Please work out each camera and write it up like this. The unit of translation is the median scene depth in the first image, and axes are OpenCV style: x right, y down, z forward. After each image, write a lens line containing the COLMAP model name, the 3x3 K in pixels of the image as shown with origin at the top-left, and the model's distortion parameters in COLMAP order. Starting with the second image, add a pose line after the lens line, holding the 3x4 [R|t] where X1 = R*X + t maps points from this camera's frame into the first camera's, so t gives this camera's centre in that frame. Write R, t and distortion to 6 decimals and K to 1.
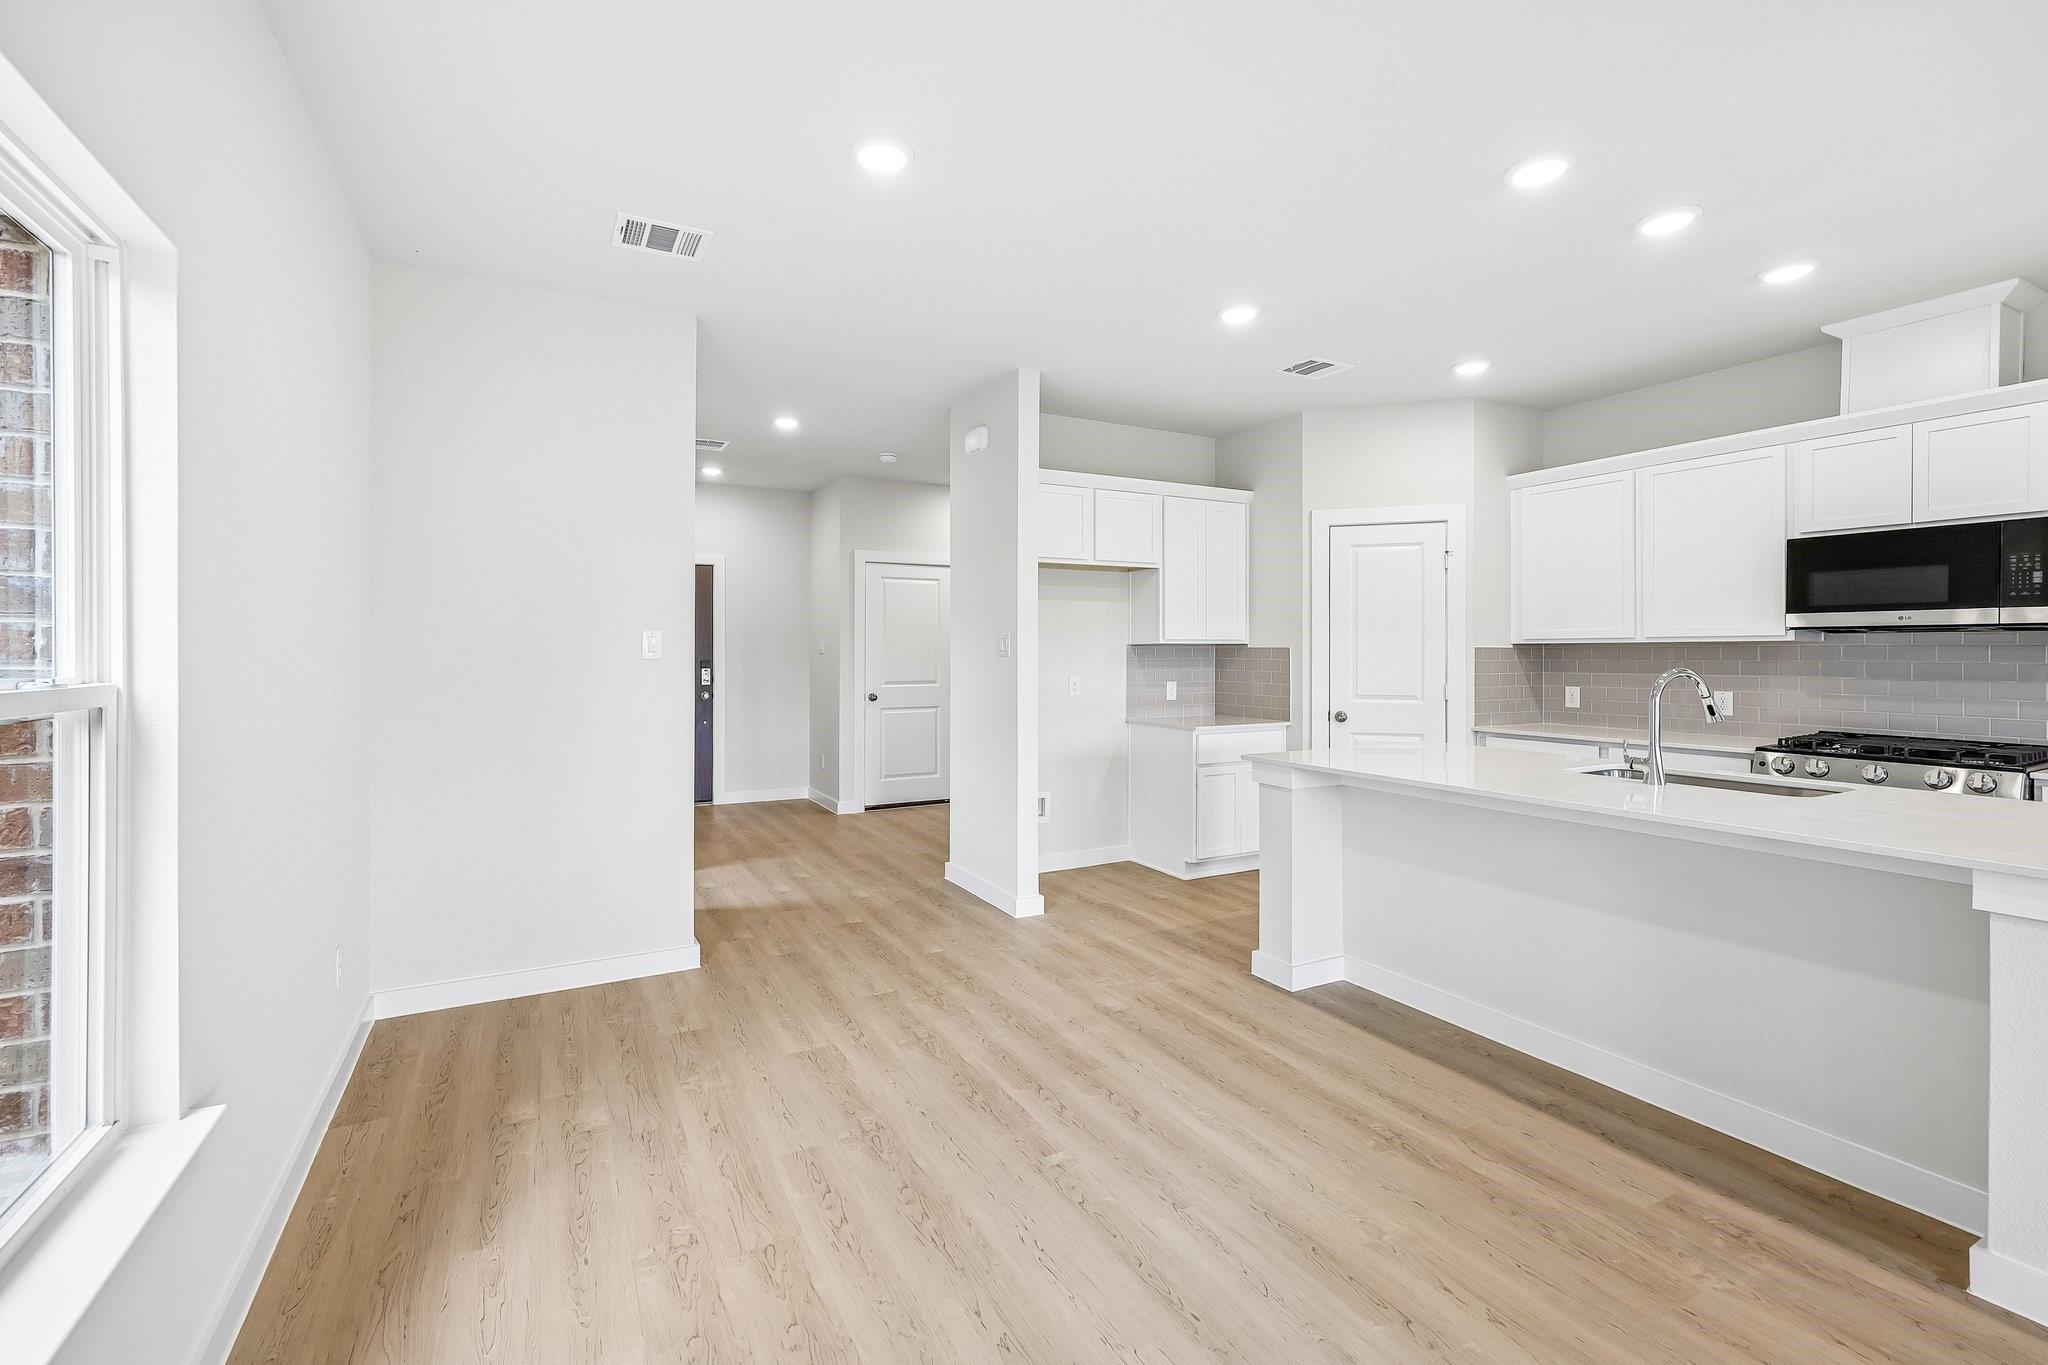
lens RADIAL K [[861.7, 0, 970.6], [0, 861.7, 651.7], [0, 0, 1]] dist [-0.000235, 0.000106]
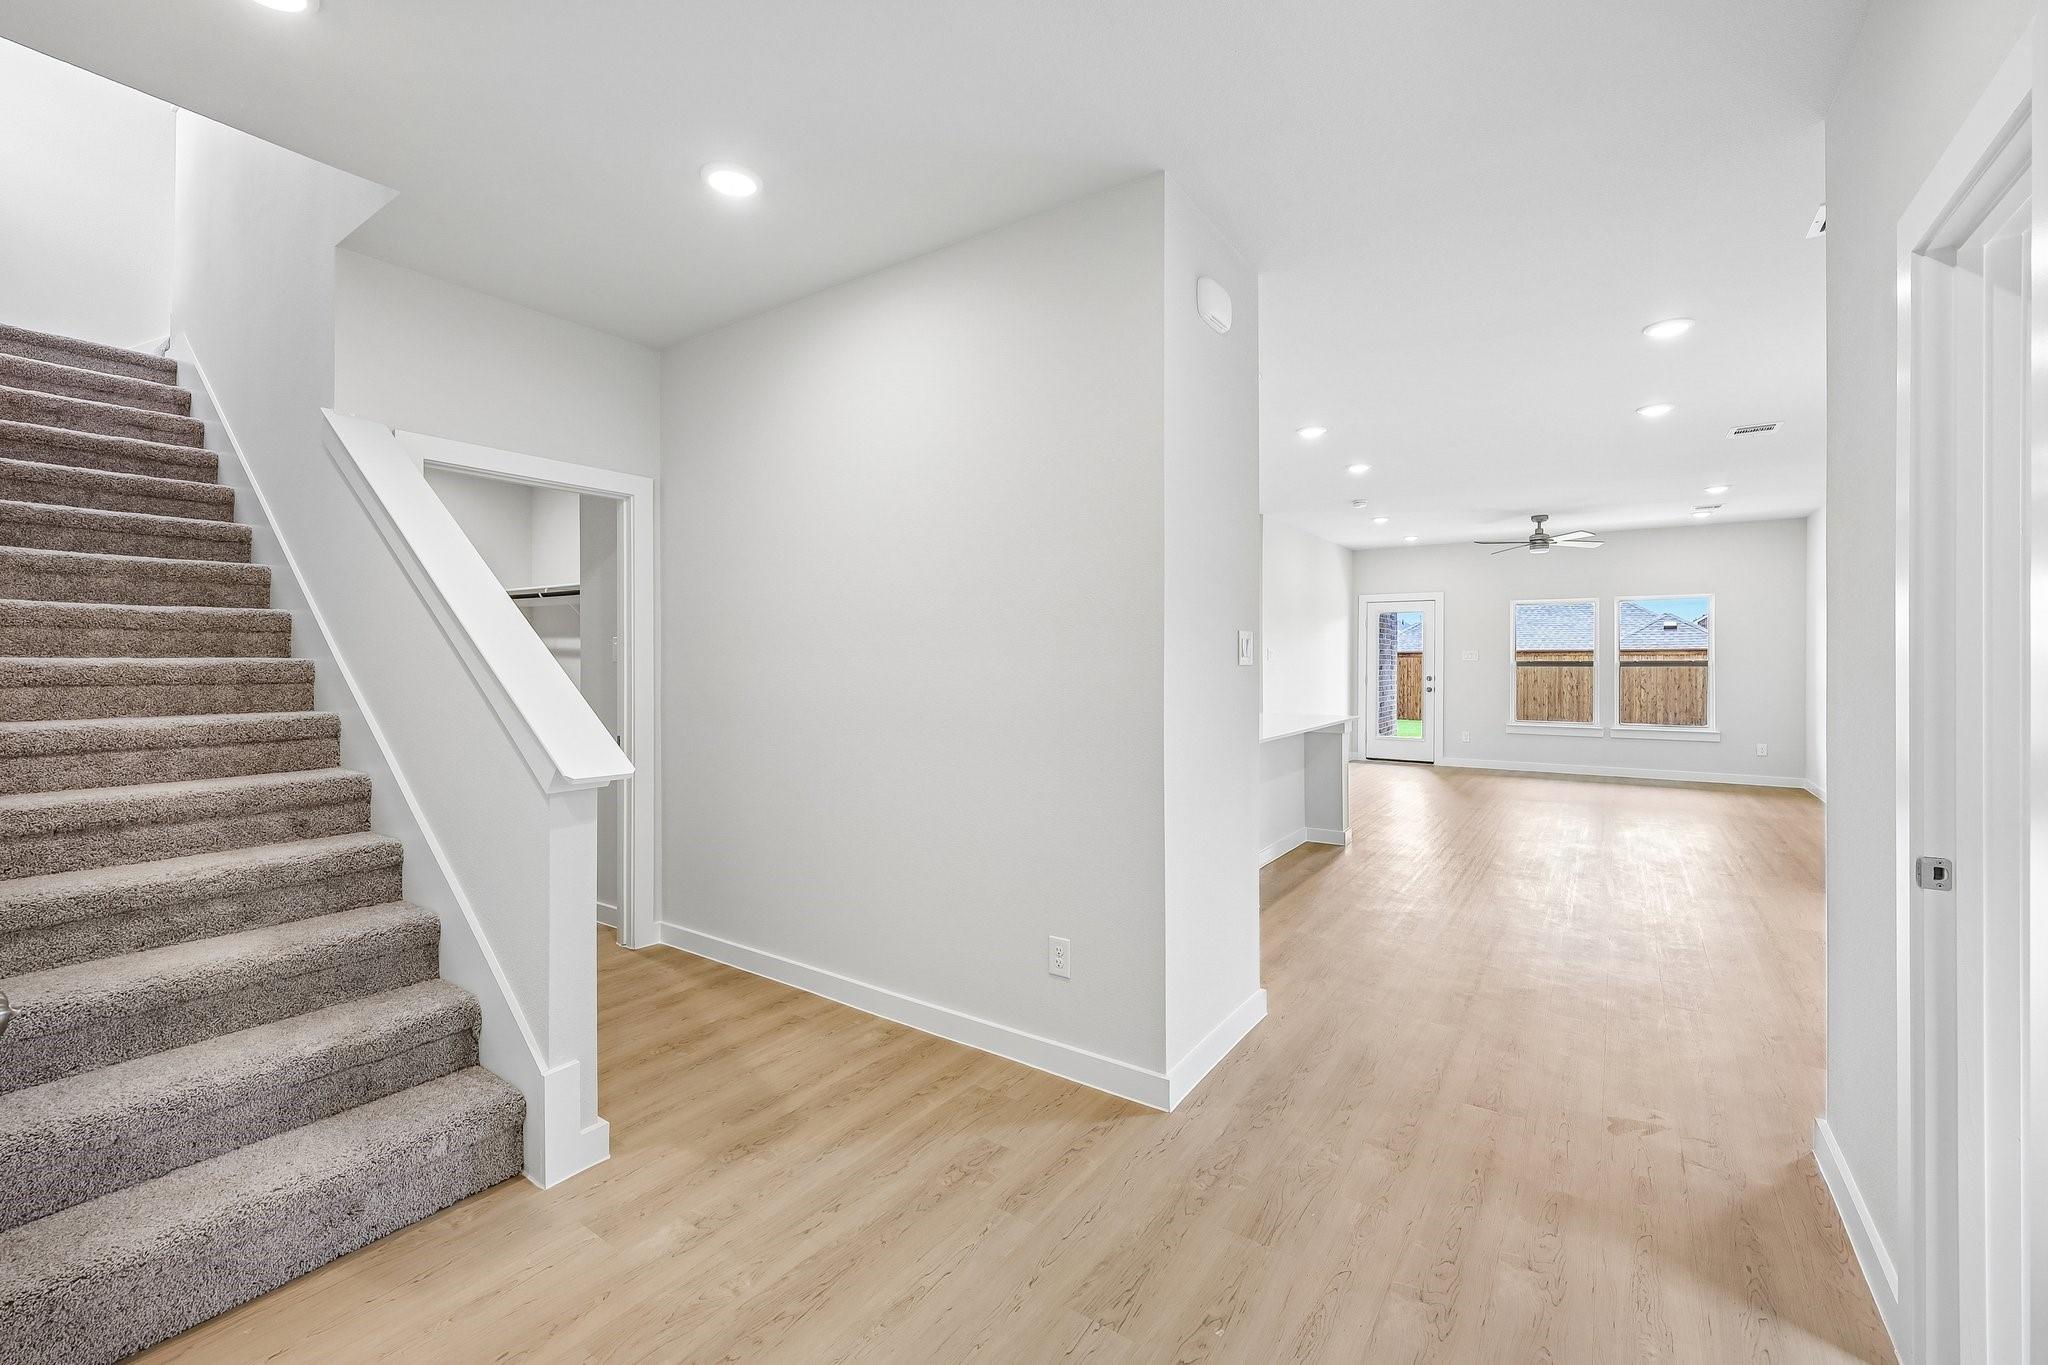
lens RADIAL K [[844.7, 0, 1027.2], [0, 844.7, 662.3], [0, 0, 1]] dist [-0.007957, 0.001383]
pose [[-0.474709, 0.000165, 0.880143, -0.529839], [0.001719, 0.999998, 0.000739, 0.005079], [-0.880141, 0.001864, -0.474708, 1.649852]]
